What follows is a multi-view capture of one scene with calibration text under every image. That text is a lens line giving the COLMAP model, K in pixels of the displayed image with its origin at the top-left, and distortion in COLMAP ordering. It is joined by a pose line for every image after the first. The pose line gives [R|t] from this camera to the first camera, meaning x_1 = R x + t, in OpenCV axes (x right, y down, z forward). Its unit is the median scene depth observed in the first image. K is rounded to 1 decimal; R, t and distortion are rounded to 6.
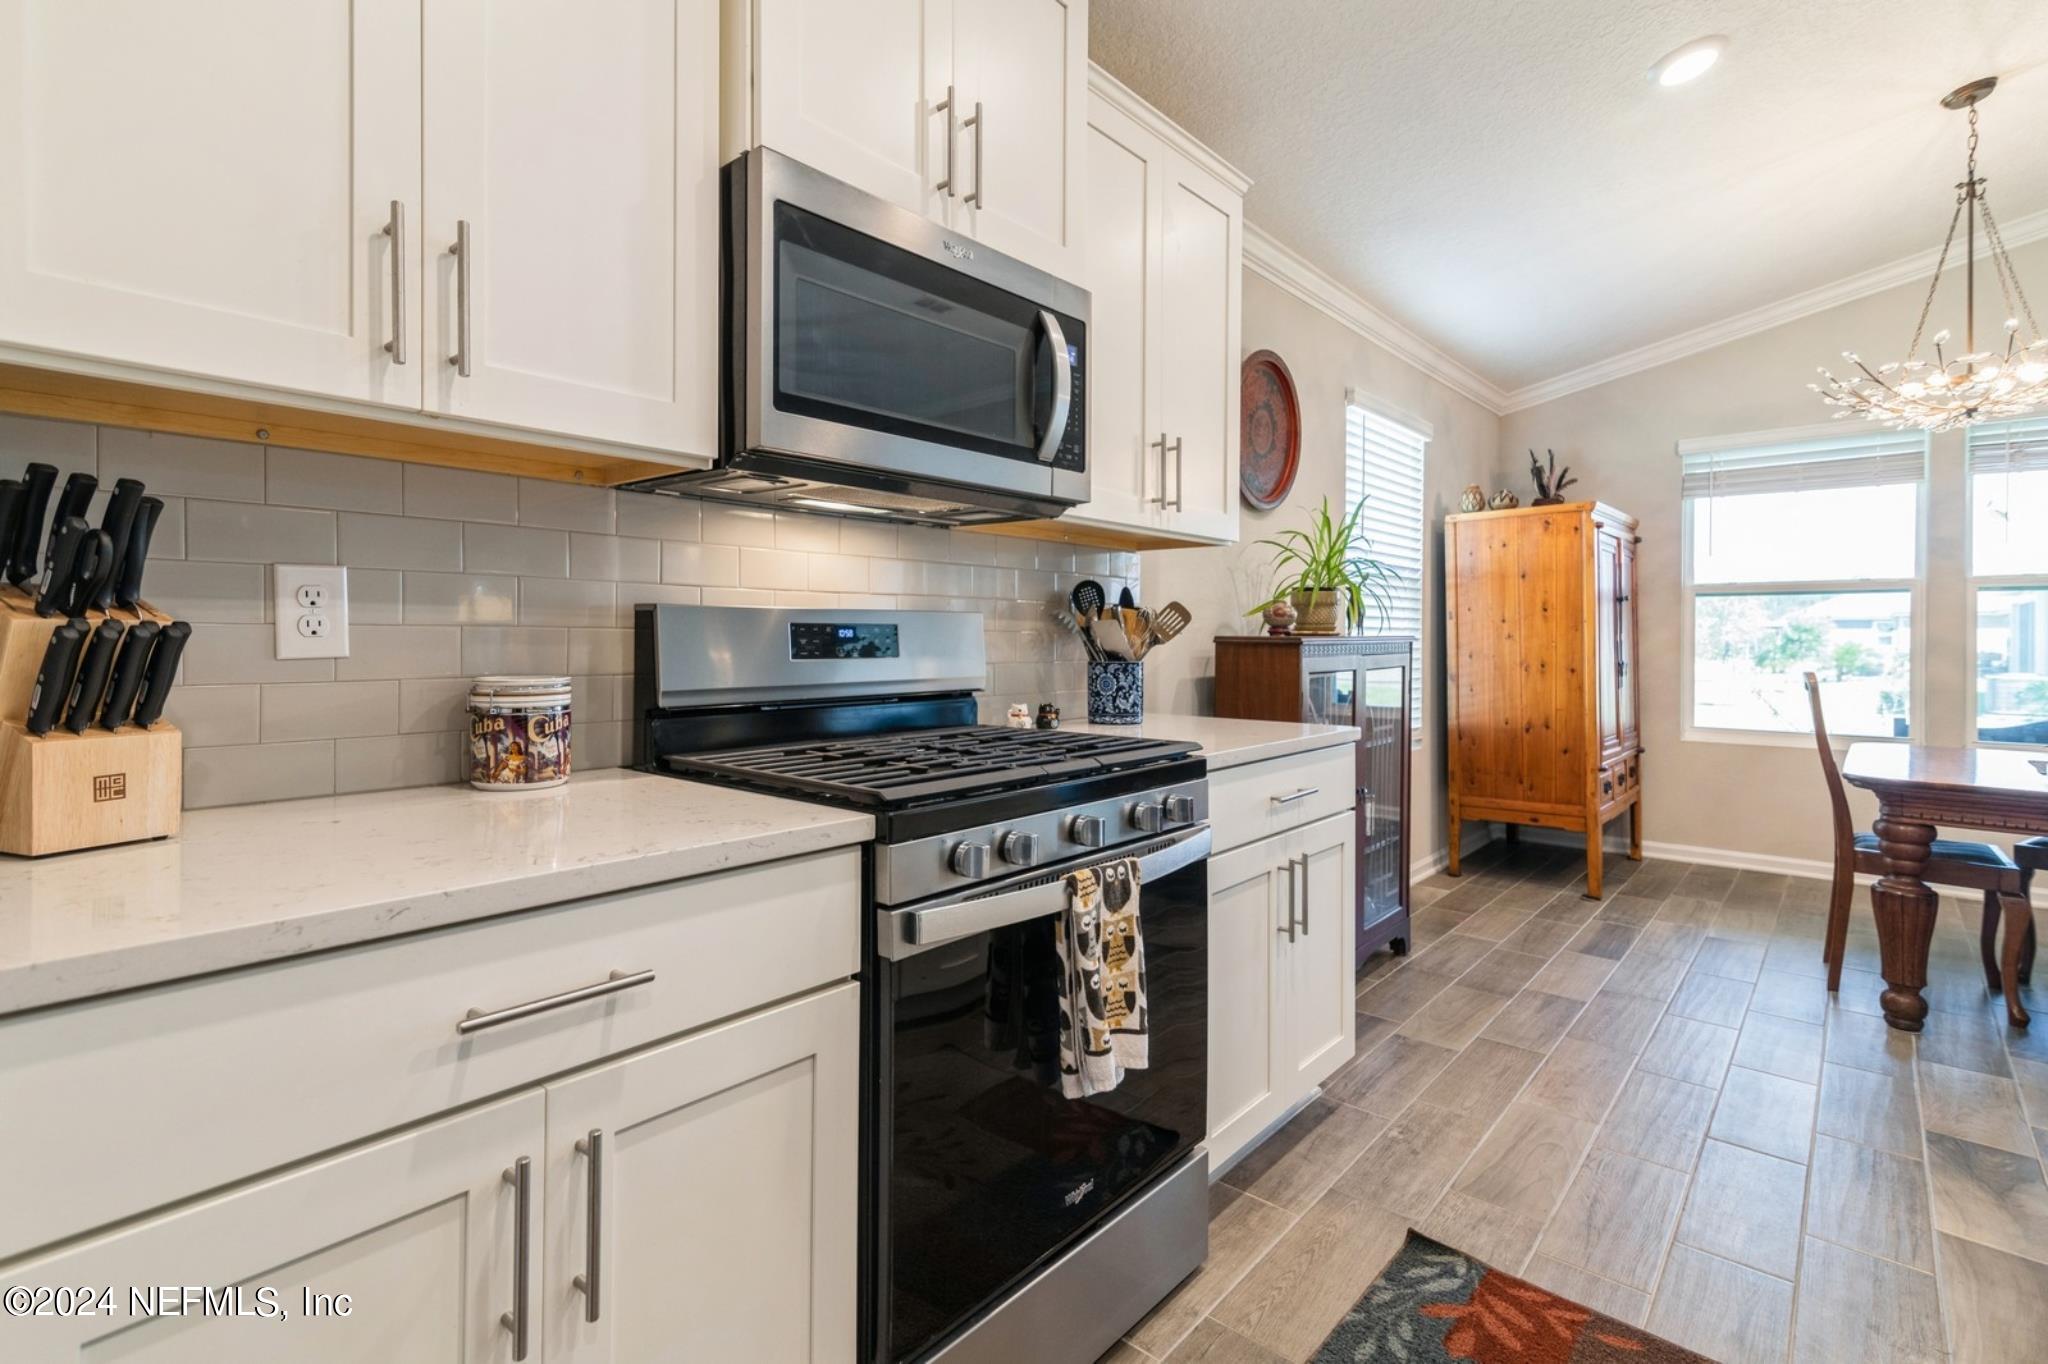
lens RADIAL K [[969.1, 0, 1010.2], [0, 969.1, 636.0], [0, 0, 1]] dist [0.005470, 0.002806]
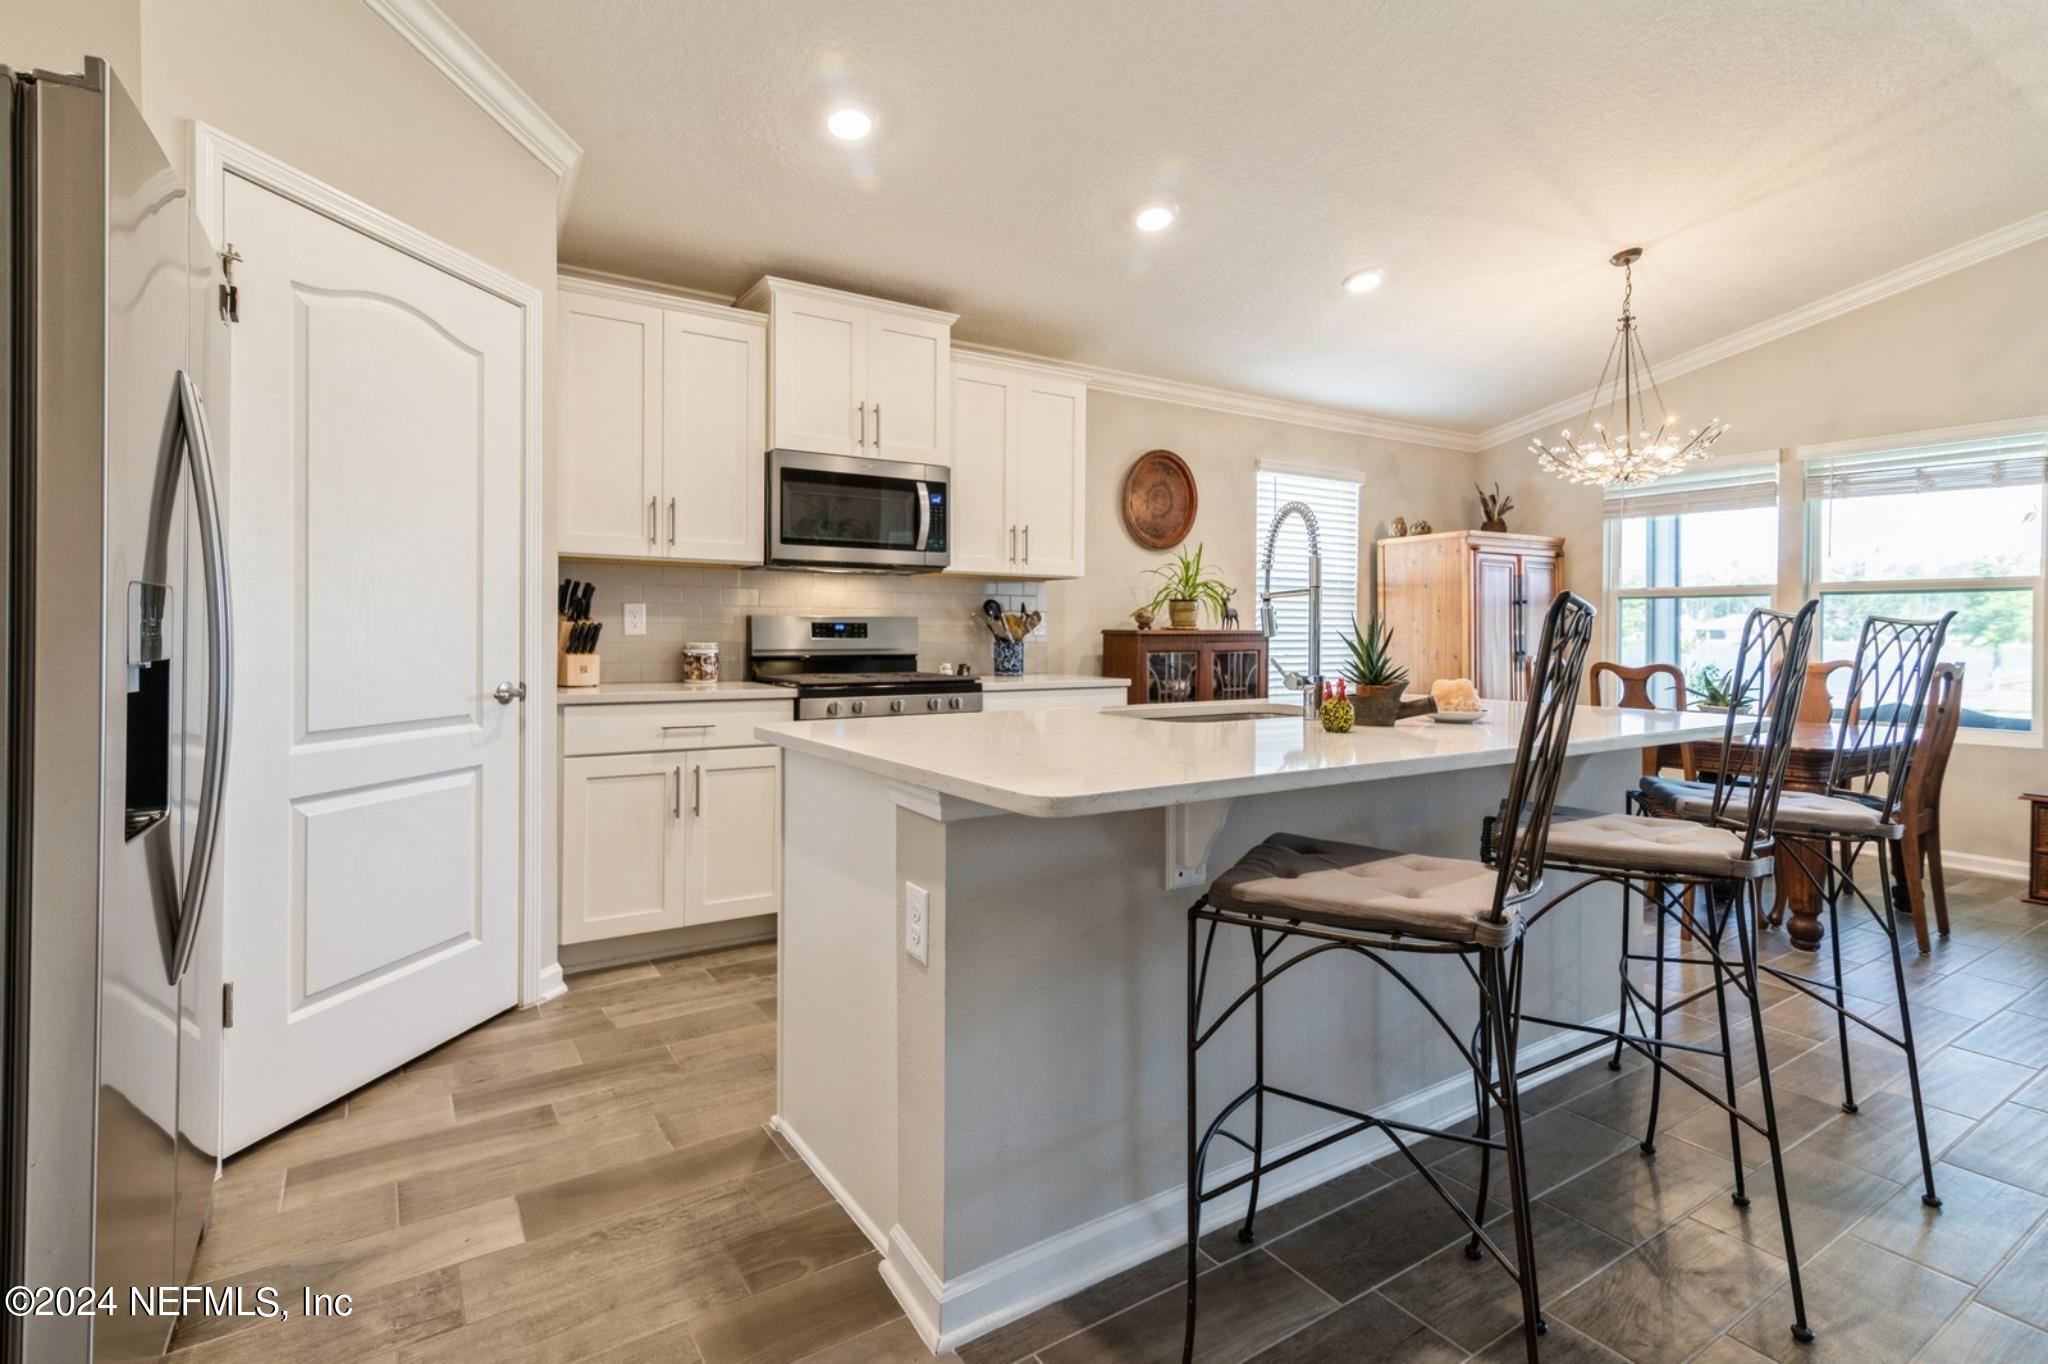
lens RADIAL K [[969.1, 0, 1002.4], [0, 969.1, 631.6], [0, 0, 1]] dist [0.005470, 0.002806]
pose [[0.959610, 0.003634, -0.281309, 0.728569], [-0.003571, 0.999993, 0.000735, 0.003985], [0.281310, 0.000300, 0.959617, -0.931061]]
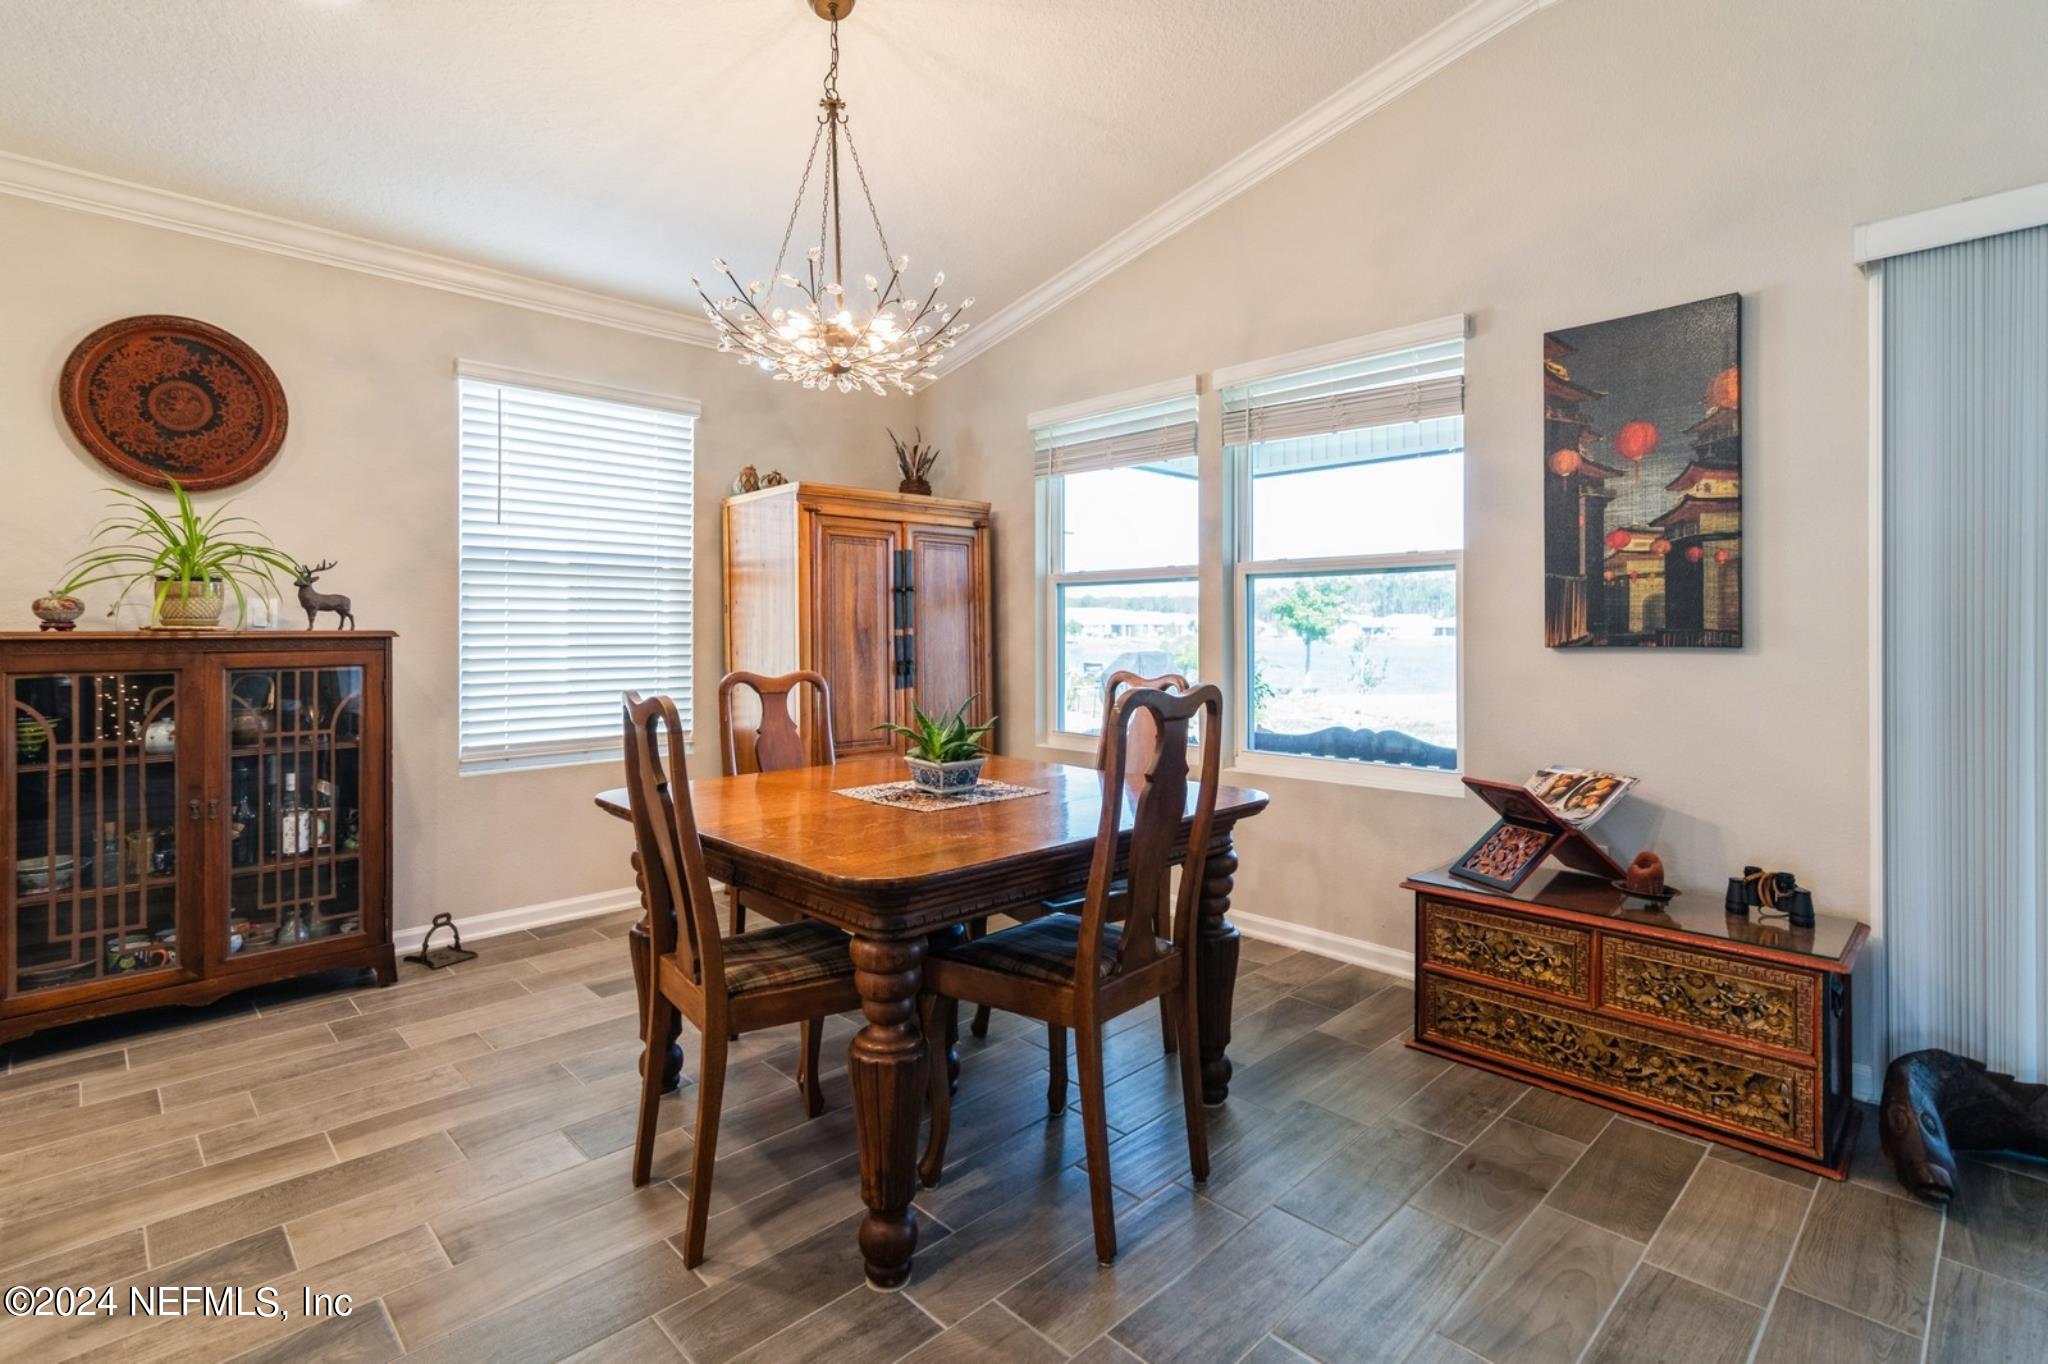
lens RADIAL K [[969.1, 0, 1000.3], [0, 969.1, 622.3], [0, 0, 1]] dist [0.005470, 0.002806]
pose [[0.996337, -0.000727, -0.085512, 1.743307], [0.000043, 0.999968, -0.008009, -0.001879], [0.085515, 0.007976, 0.996305, 0.245082]]
